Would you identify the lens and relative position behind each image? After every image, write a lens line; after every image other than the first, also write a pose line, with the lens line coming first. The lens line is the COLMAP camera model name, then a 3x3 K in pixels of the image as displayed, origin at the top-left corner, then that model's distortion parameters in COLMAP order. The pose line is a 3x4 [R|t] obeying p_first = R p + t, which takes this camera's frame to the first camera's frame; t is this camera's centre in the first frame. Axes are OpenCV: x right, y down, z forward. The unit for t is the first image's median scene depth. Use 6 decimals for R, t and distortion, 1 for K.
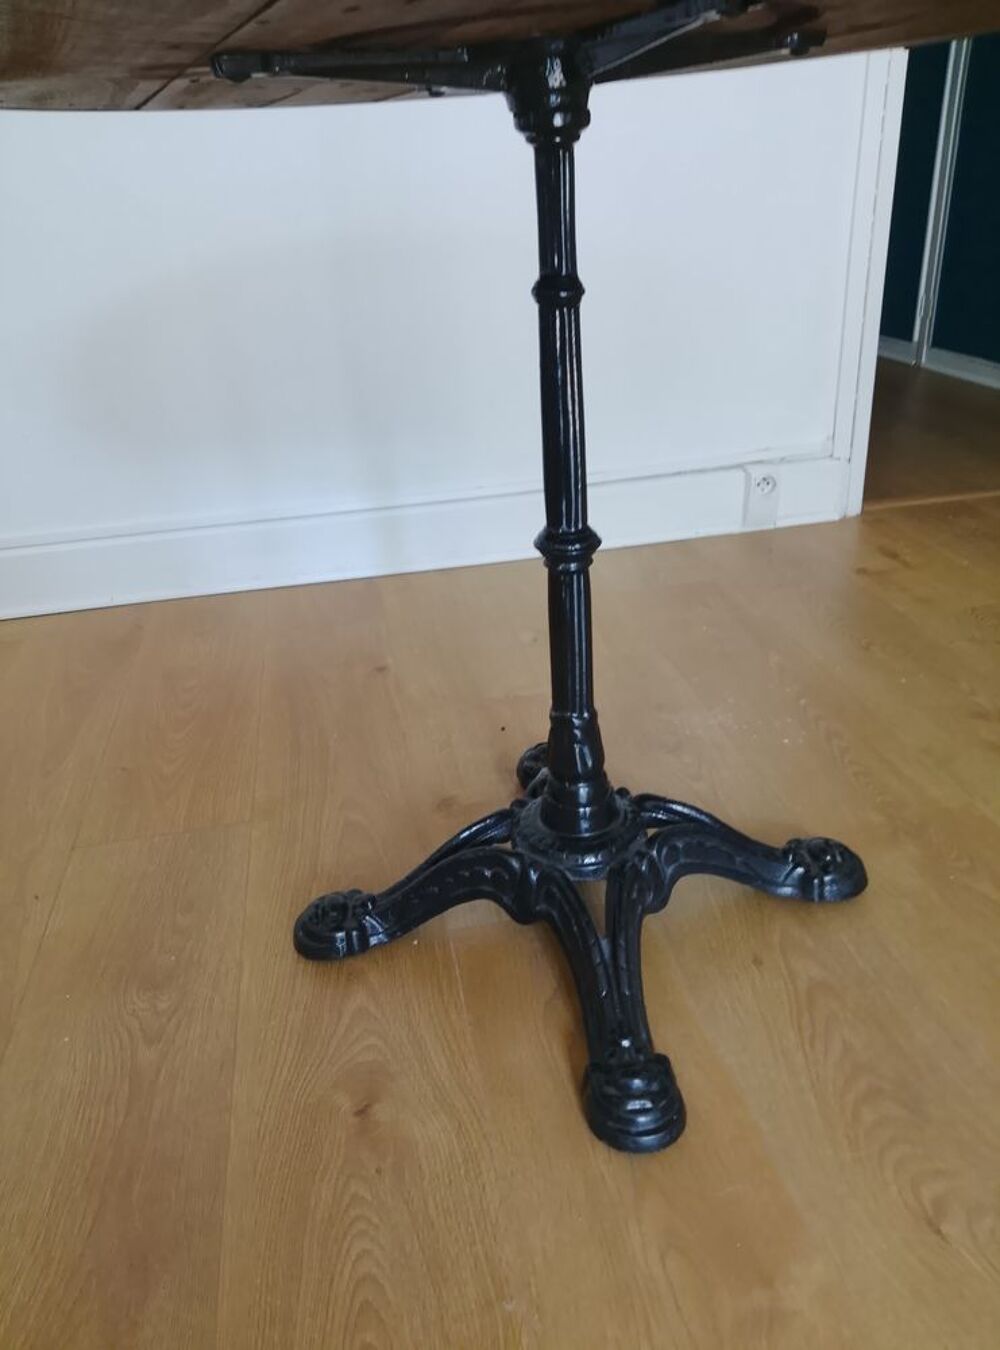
lens RADIAL K [[1020.7, 0, 503.7], [0, 1020.7, 664.3], [0, 0, 1]] dist [0.030558, -0.031298]
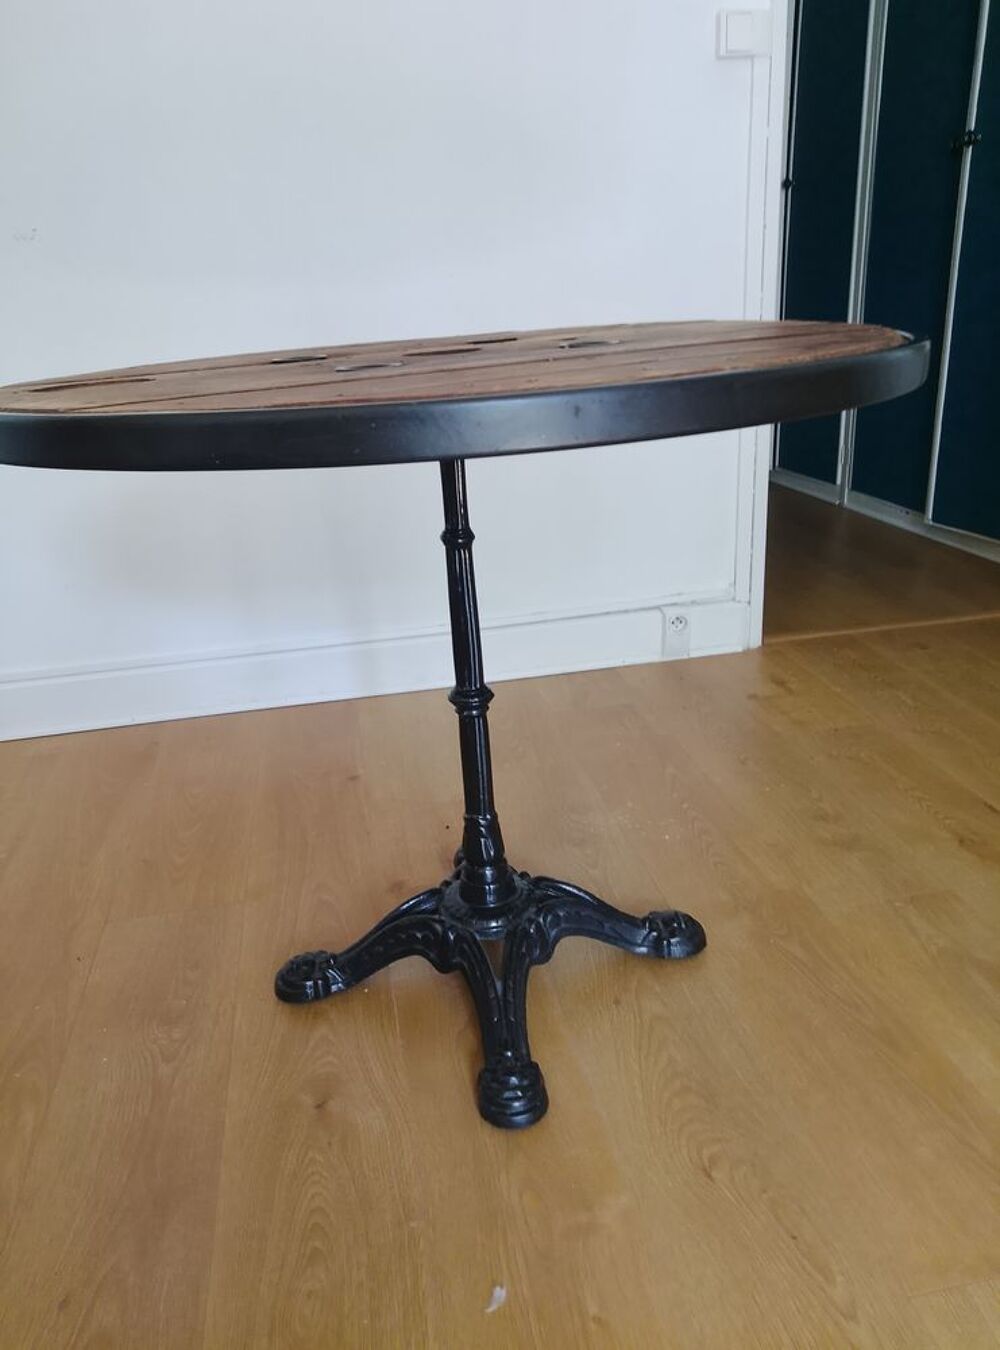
lens RADIAL K [[1020.7, 0, 497.5], [0, 1020.7, 643.4], [0, 0, 1]] dist [0.030558, -0.031298]
pose [[0.999999, 0.000634, -0.001019, 0.093755], [-0.000749, 0.993058, -0.117621, -0.021400], [0.000937, 0.117622, 0.993058, -0.412379]]
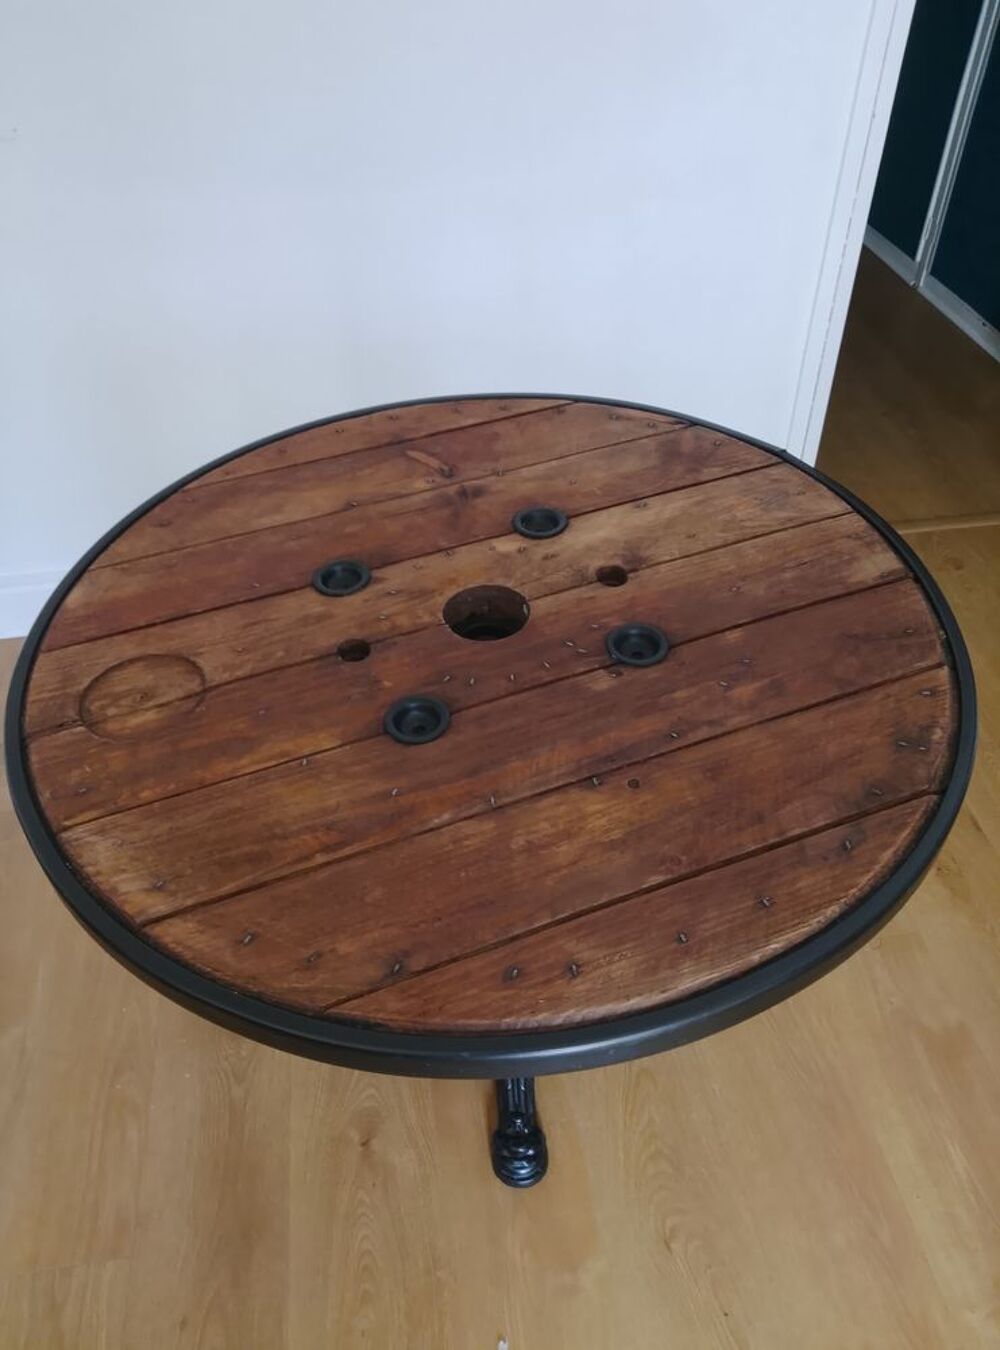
lens RADIAL K [[1020.7, 0, 501.4], [0, 1020.7, 682.0], [0, 0, 1]] dist [0.030558, -0.031298]
pose [[0.998798, 0.048818, -0.004430, 0.055887], [-0.045419, 0.955653, 0.290973, -0.746674], [0.018439, -0.290422, 0.956721, -0.389929]]
